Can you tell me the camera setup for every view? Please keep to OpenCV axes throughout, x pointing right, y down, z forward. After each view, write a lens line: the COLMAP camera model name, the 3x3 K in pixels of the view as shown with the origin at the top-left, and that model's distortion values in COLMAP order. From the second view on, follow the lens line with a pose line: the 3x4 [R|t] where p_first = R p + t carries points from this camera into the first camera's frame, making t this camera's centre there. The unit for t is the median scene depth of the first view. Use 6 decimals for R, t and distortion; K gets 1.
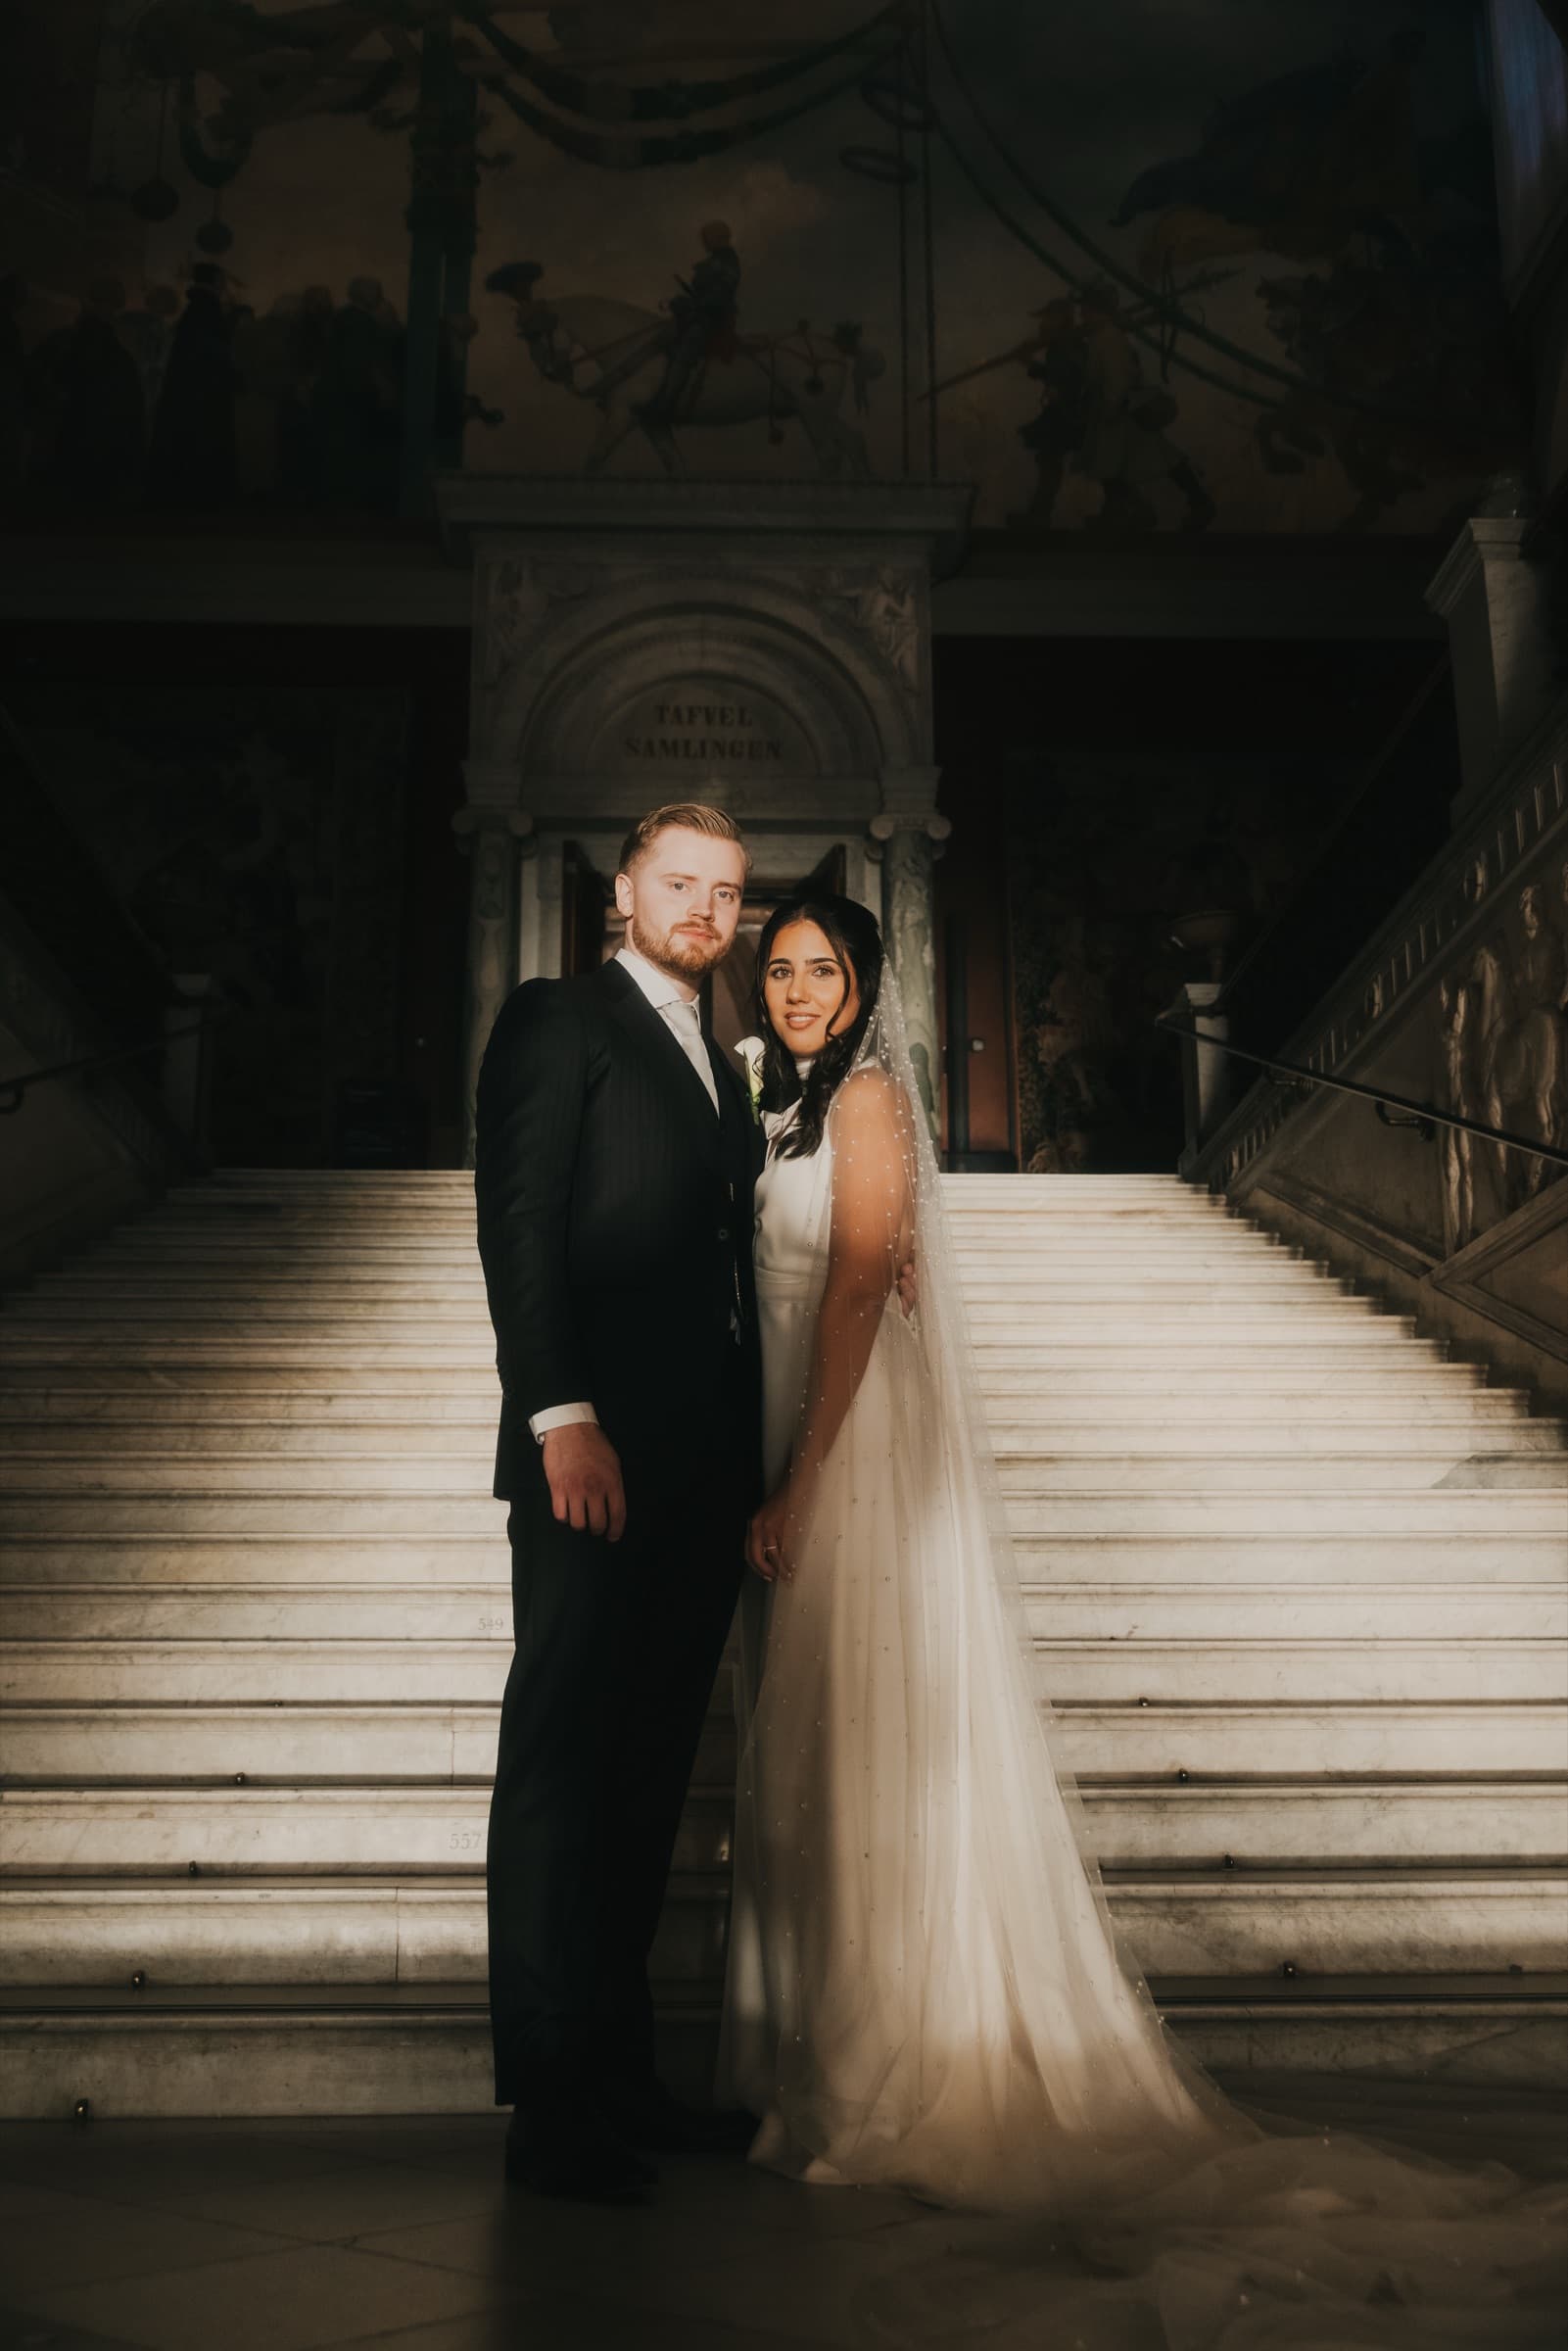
lens RADIAL K [[2408.5, 0, 770.1], [0, 2408.5, 1175.9], [0, 0, 1]] dist [0.012091, -0.017124]
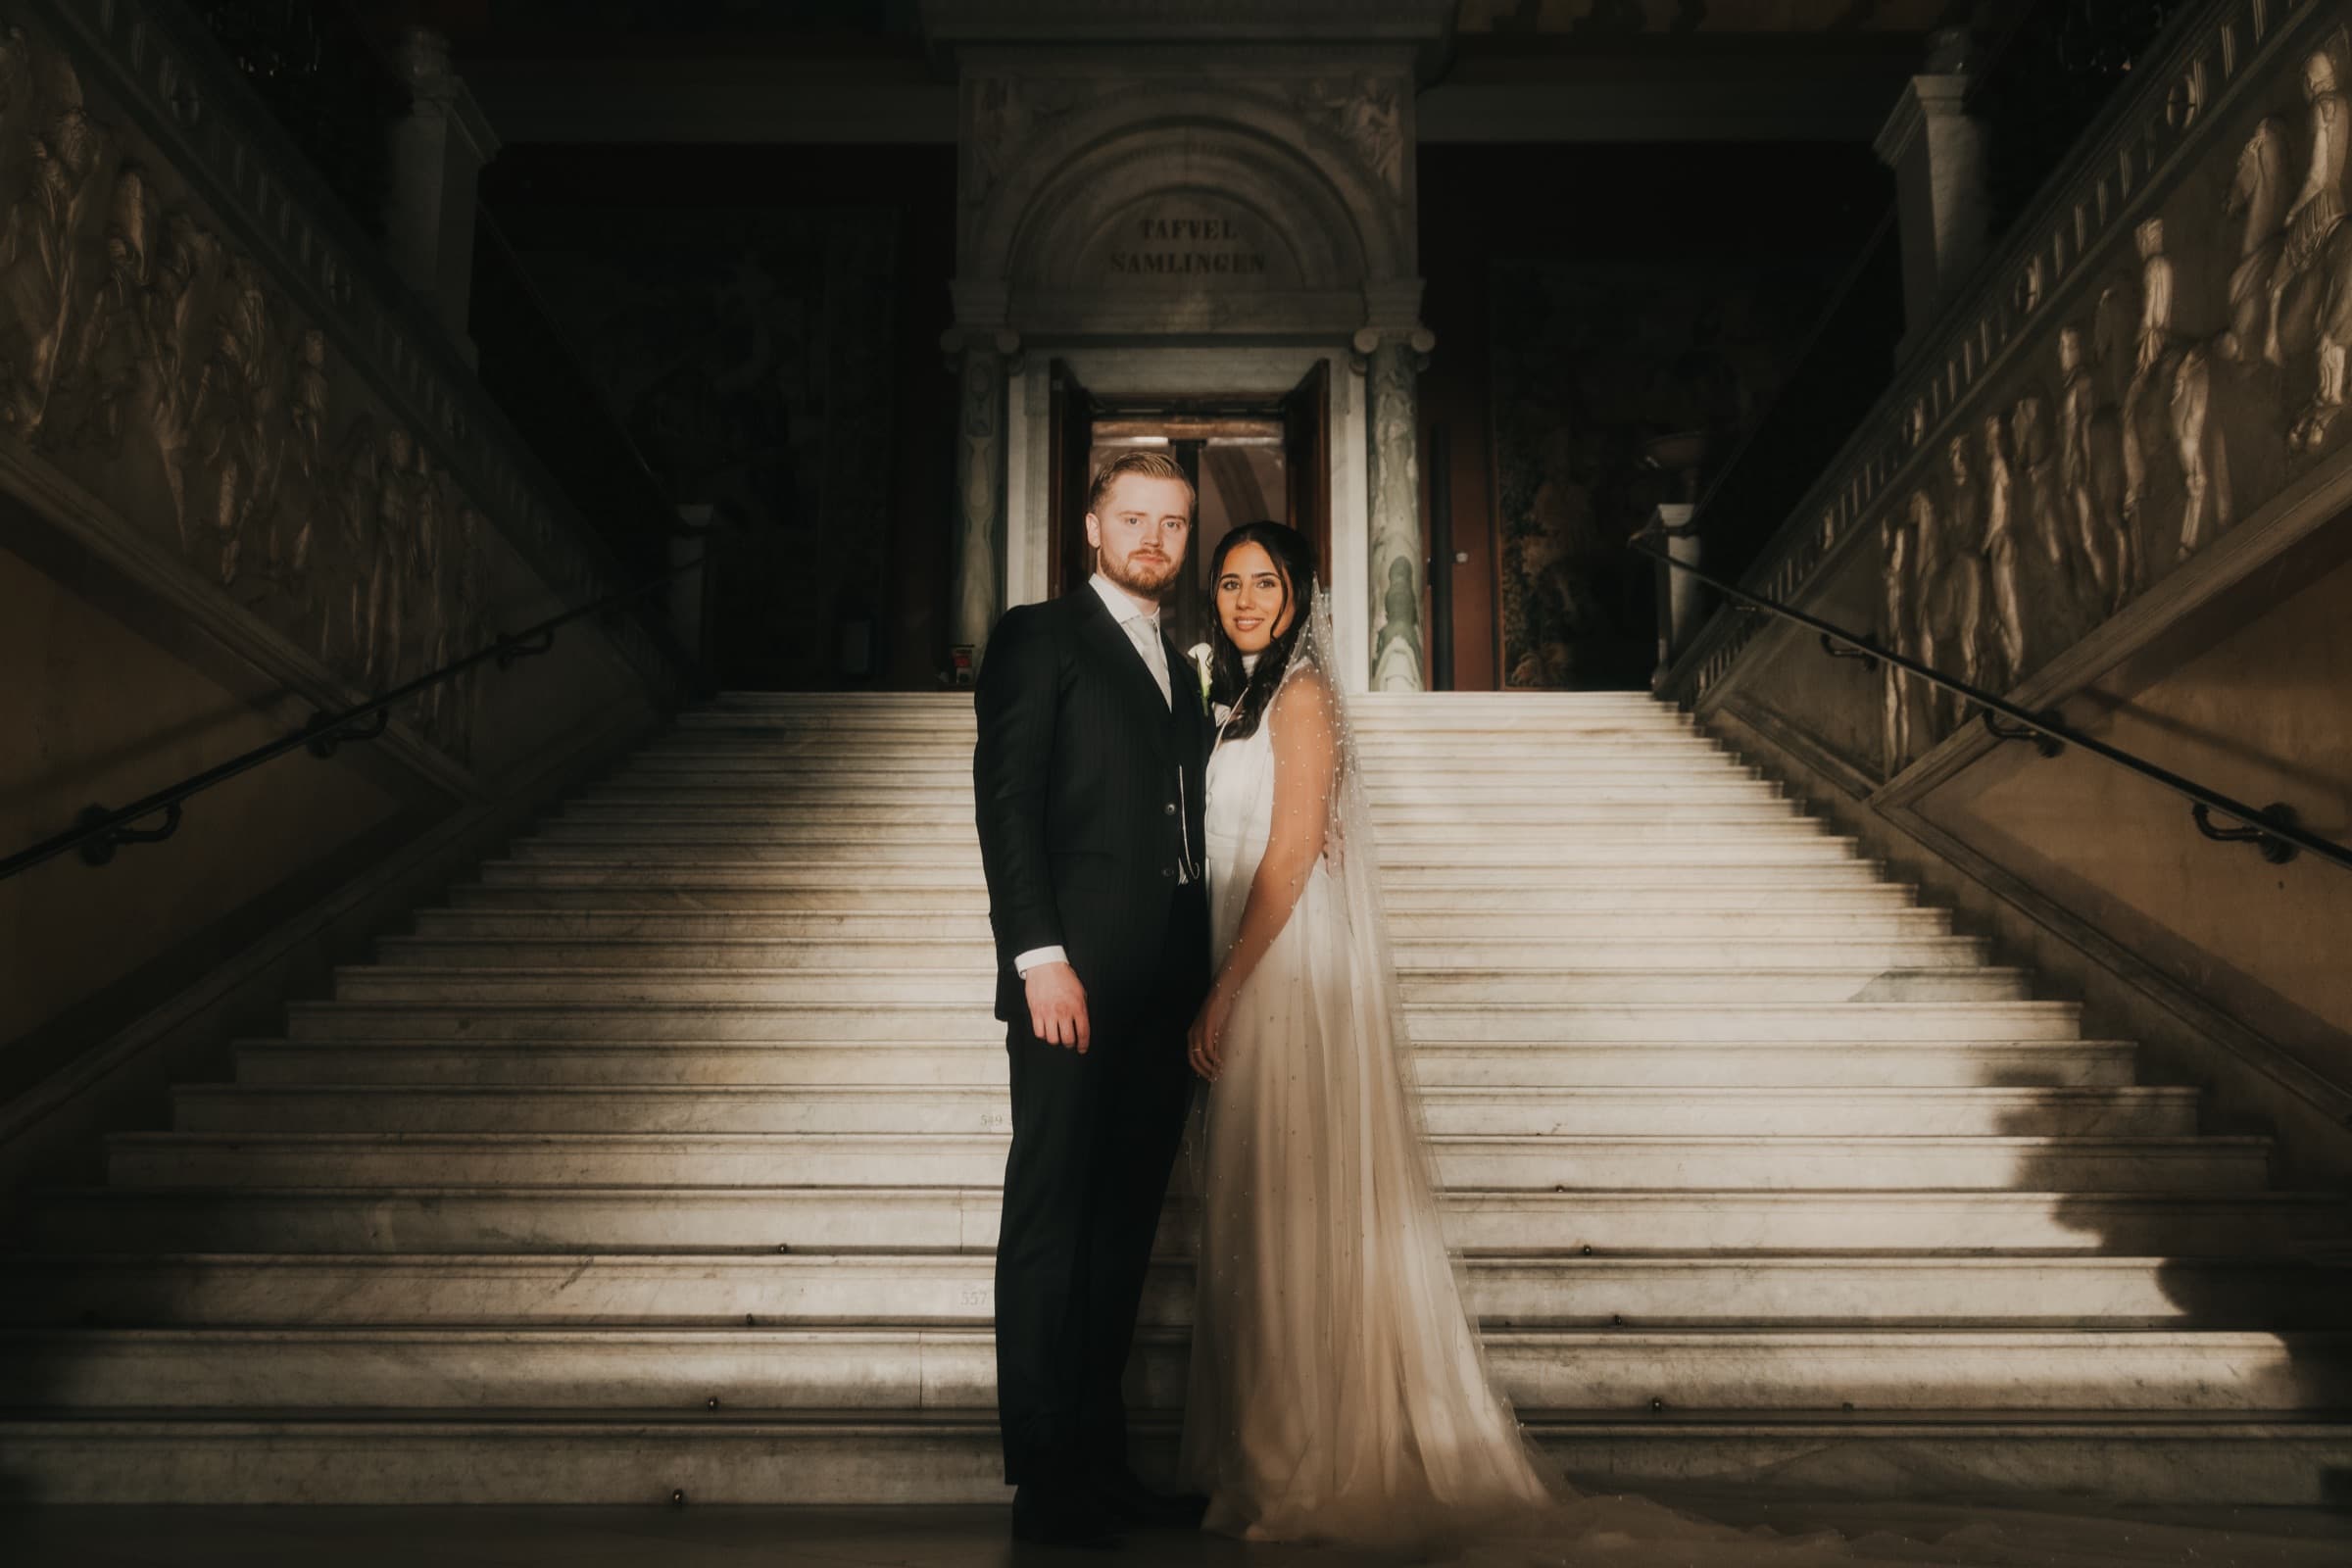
lens RADIAL K [[2577.5, 0, 1176.0], [0, 2577.5, 784.0], [0, 0, 1]] dist [0.026959, 0.002731]
pose [[0.999275, -0.002536, -0.037978, 0.015230], [0.004448, 0.998722, 0.050344, -0.028639], [0.037802, -0.050476, 0.998010, -0.172406]]
